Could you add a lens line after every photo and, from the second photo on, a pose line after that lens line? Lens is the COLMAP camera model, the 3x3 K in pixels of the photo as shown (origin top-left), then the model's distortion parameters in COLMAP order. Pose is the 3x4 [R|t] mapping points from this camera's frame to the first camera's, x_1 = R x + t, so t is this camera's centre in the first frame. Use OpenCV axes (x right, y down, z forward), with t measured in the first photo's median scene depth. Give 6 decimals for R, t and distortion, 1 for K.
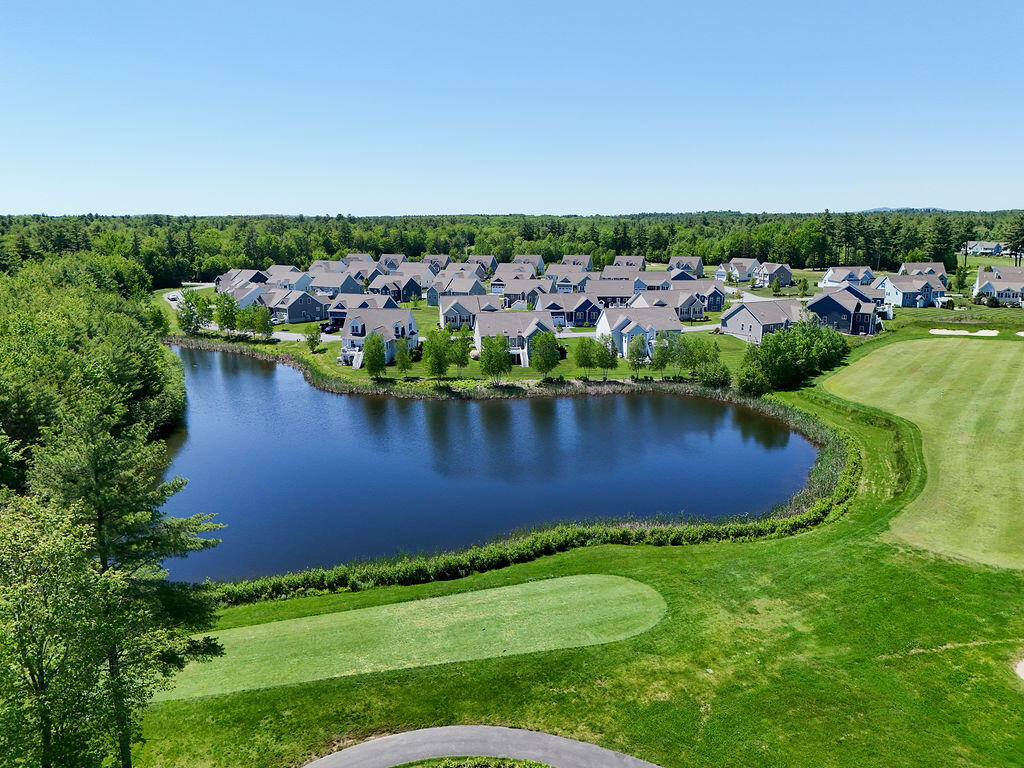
lens RADIAL K [[757.0, 0, 514.7], [0, 757.0, 382.9], [0, 0, 1]] dist [0.098350, -0.114426]
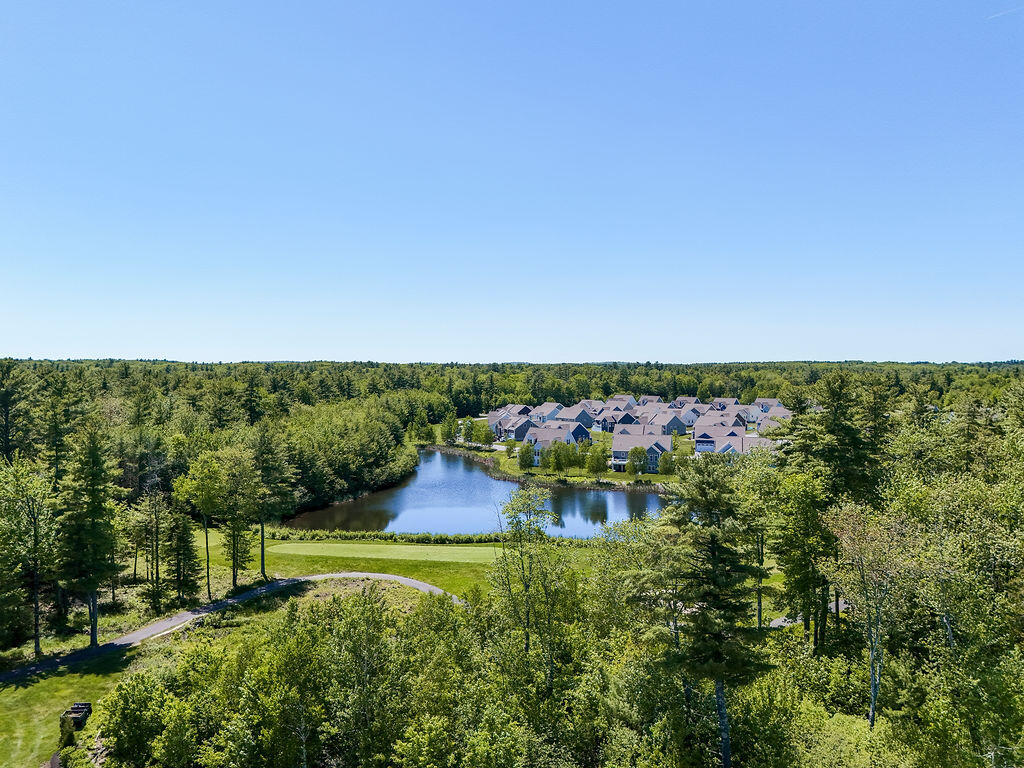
lens RADIAL K [[766.1, 0, 525.6], [0, 766.1, 387.0], [0, 0, 1]] dist [0.100031, -0.097184]
pose [[0.911765, 0.016354, -0.410385, 0.273879], [-0.091113, 0.982363, -0.163281, 0.047409], [0.400477, 0.186266, 0.897175, -0.231069]]
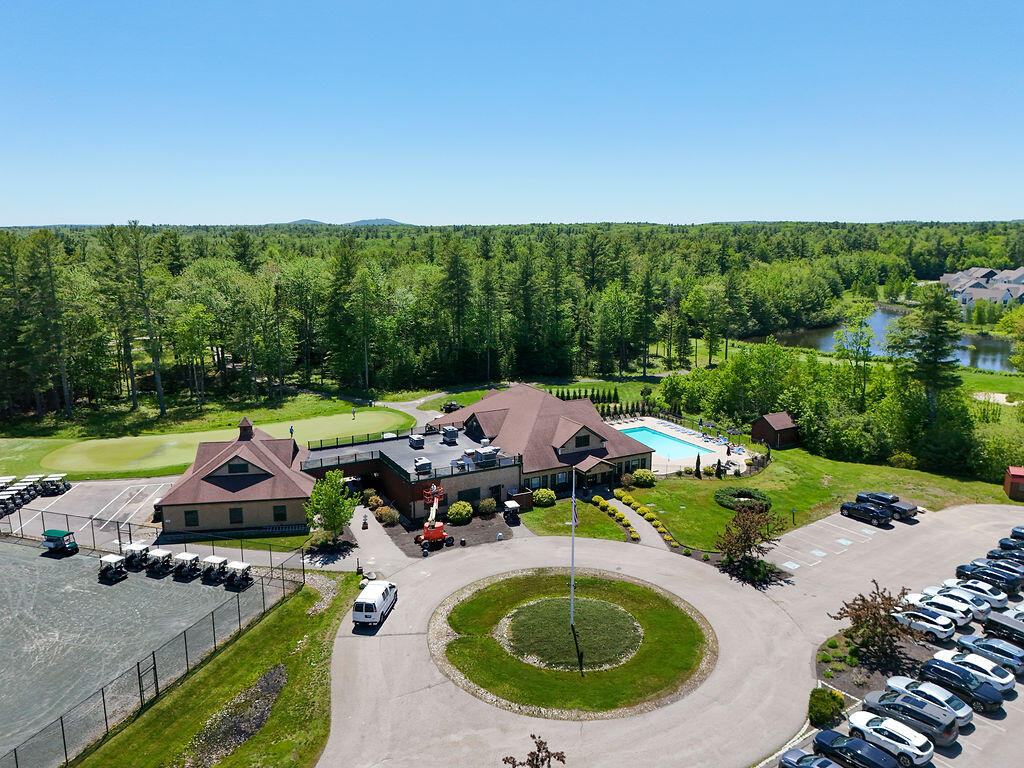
lens RADIAL K [[757.0, 0, 514.7], [0, 757.0, 382.9], [0, 0, 1]] dist [0.098350, -0.114426]
pose [[0.524562, 0.175529, -0.833081, 0.493126], [-0.180963, 0.979144, 0.092358, 0.087866], [0.831917, 0.102310, 0.545386, -0.470609]]
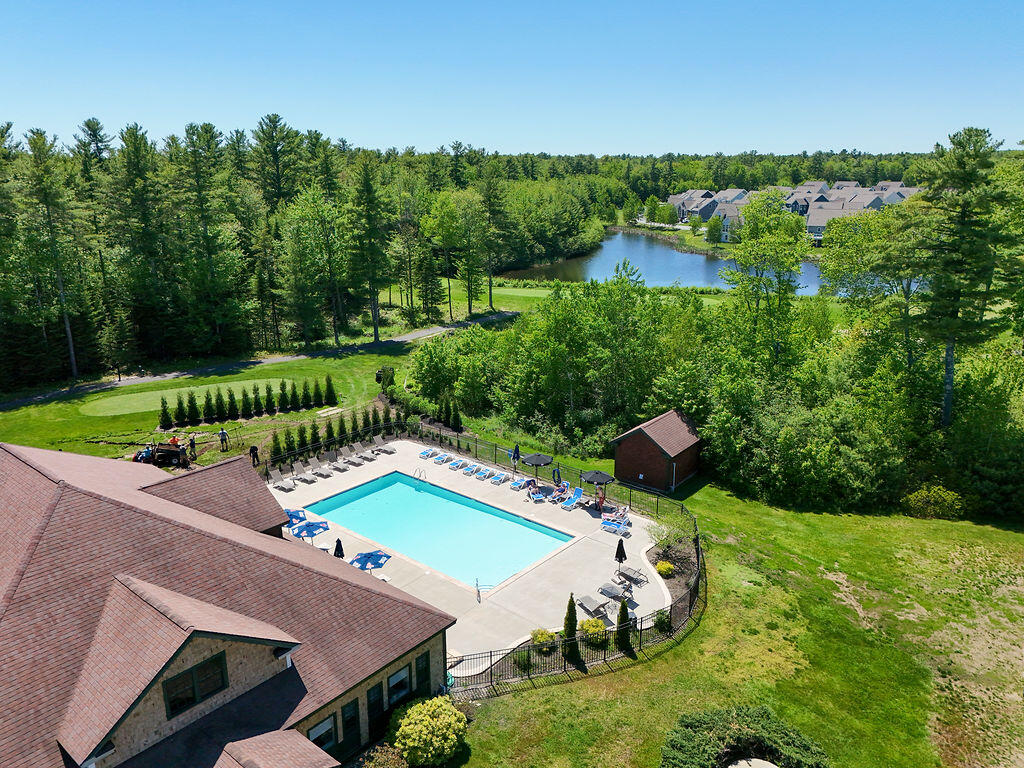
lens RADIAL K [[757.0, 0, 514.7], [0, 757.0, 382.9], [0, 0, 1]] dist [0.098350, -0.114426]
pose [[0.796457, 0.167635, -0.580994, 0.269373], [-0.126736, 0.985742, 0.110681, 0.090527], [0.591264, -0.014520, 0.806347, -0.274880]]
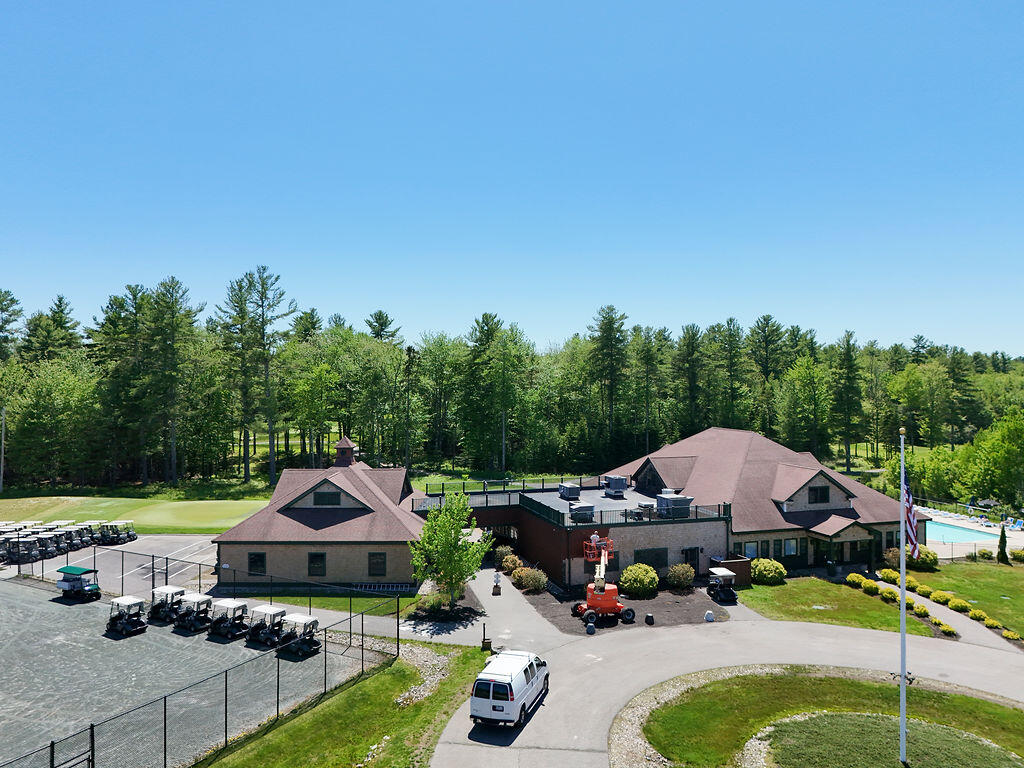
lens RADIAL K [[757.0, 0, 514.7], [0, 757.0, 382.9], [0, 0, 1]] dist [0.098350, -0.114426]
pose [[0.365301, 0.012739, -0.930802, 0.394533], [-0.196119, 0.978517, -0.063576, 0.149257], [0.909996, 0.205772, 0.359952, -0.421748]]
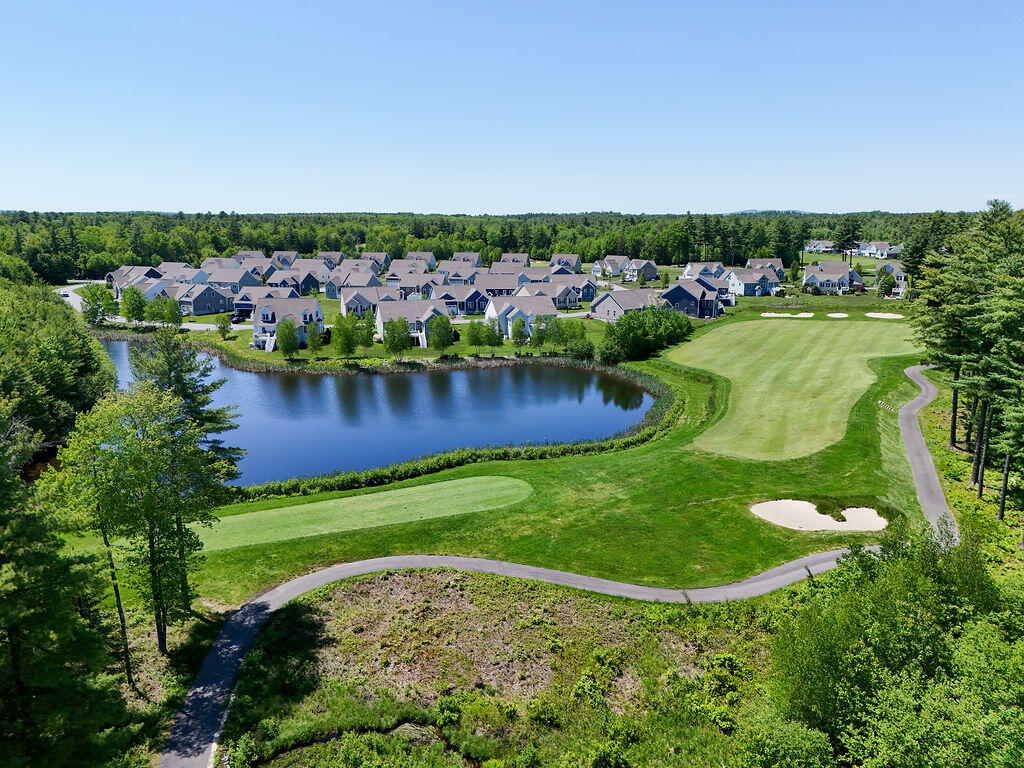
lens RADIAL K [[757.0, 0, 514.7], [0, 757.0, 382.9], [0, 0, 1]] dist [0.098350, -0.114426]
pose [[0.989827, -0.025844, 0.139908, -0.007861], [0.025703, 0.999666, 0.002817, 0.022782], [-0.139934, 0.000808, 0.990160, -0.107185]]
